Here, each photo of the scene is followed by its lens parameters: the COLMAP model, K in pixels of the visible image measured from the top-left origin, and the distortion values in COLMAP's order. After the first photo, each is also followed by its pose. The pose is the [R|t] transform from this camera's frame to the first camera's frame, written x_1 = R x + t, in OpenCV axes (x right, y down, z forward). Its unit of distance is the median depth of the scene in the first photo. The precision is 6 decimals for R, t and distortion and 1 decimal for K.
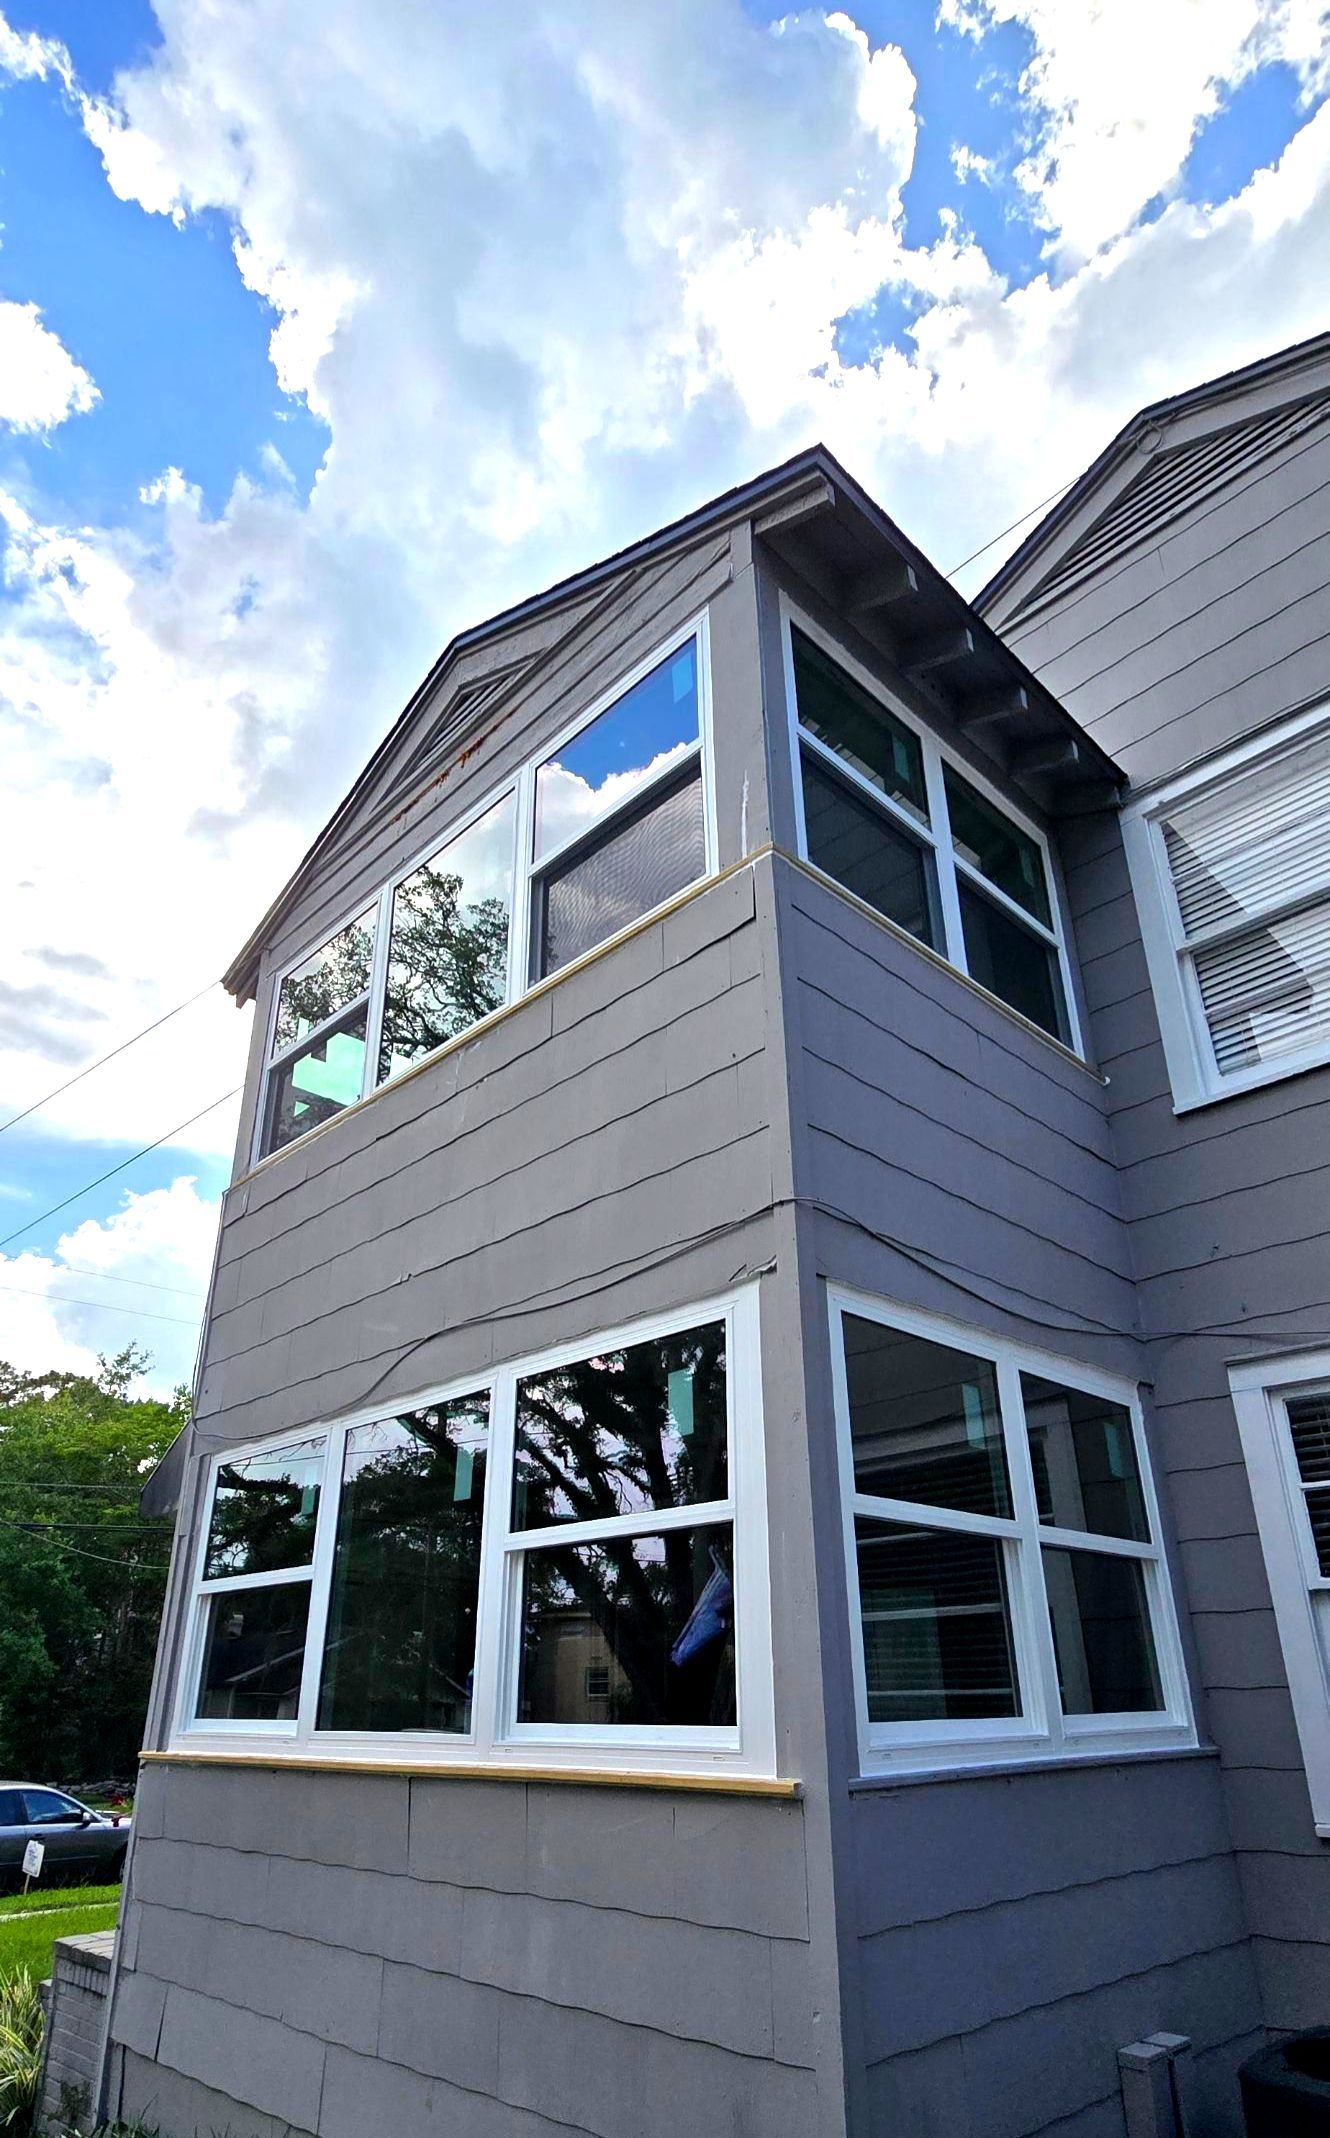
lens RADIAL K [[1185.1, 0, 663.2], [0, 1185.1, 1192.2], [0, 0, 1]] dist [0.003323, 0.000726]
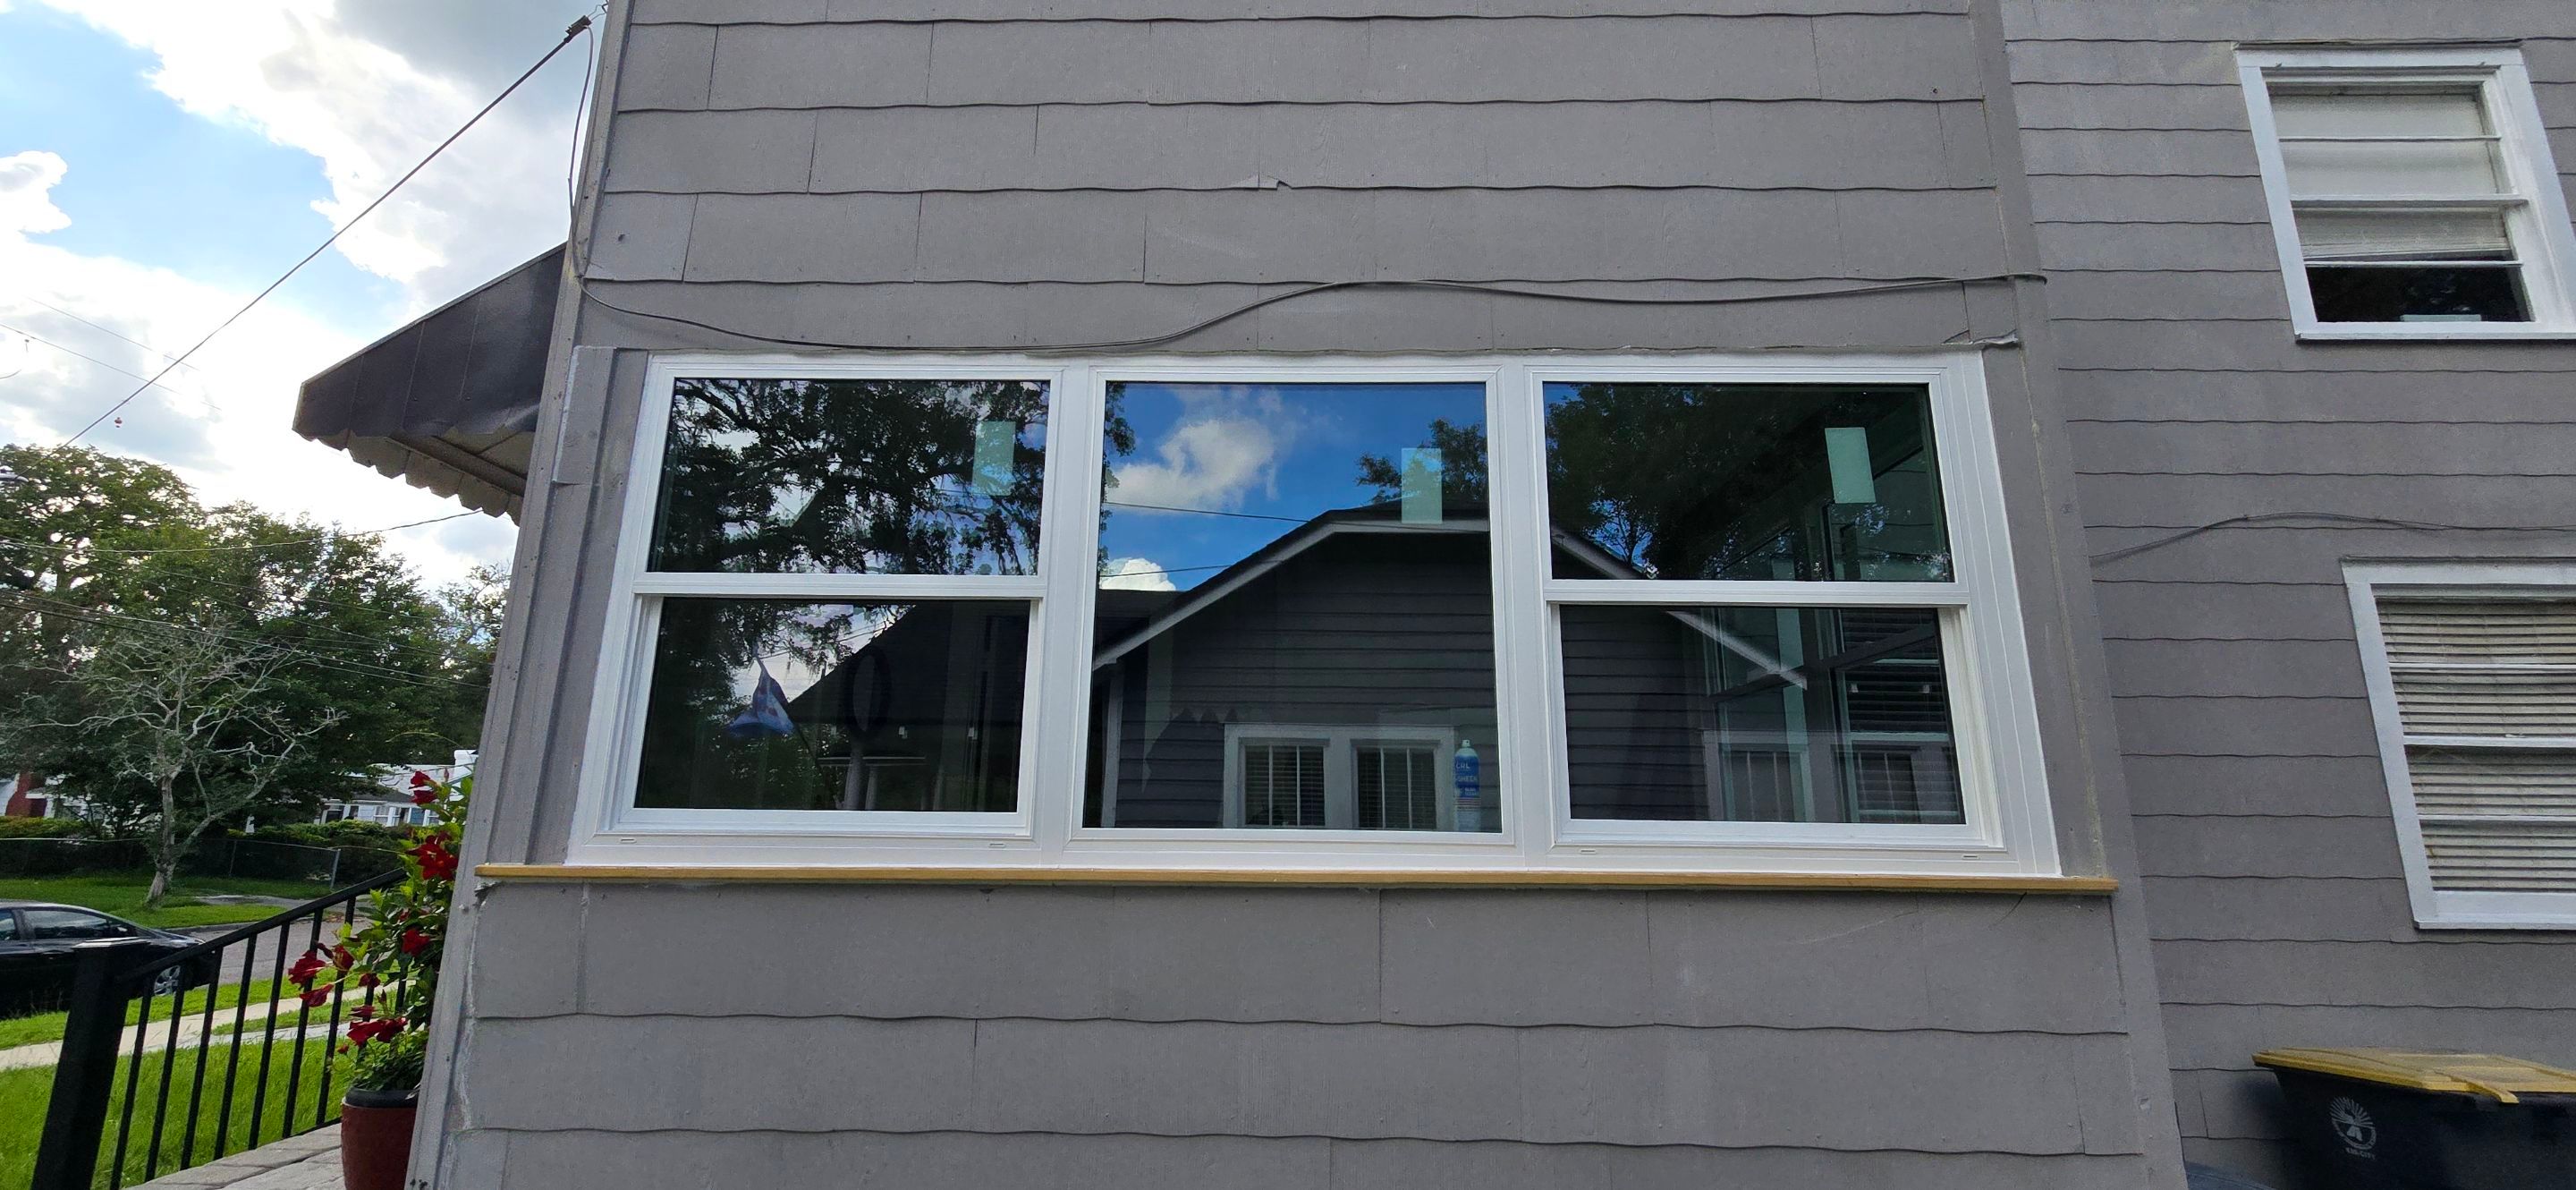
lens RADIAL K [[1029.4, 0, 1287.4], [0, 1029.4, 561.1], [0, 0, 1]] dist [-0.008557, -0.000022]
pose [[0.714290, 0.165323, 0.680043, -0.778924], [-0.290425, 0.954101, 0.073103, 0.314369], [-0.636744, -0.249719, 0.729518, 0.723353]]
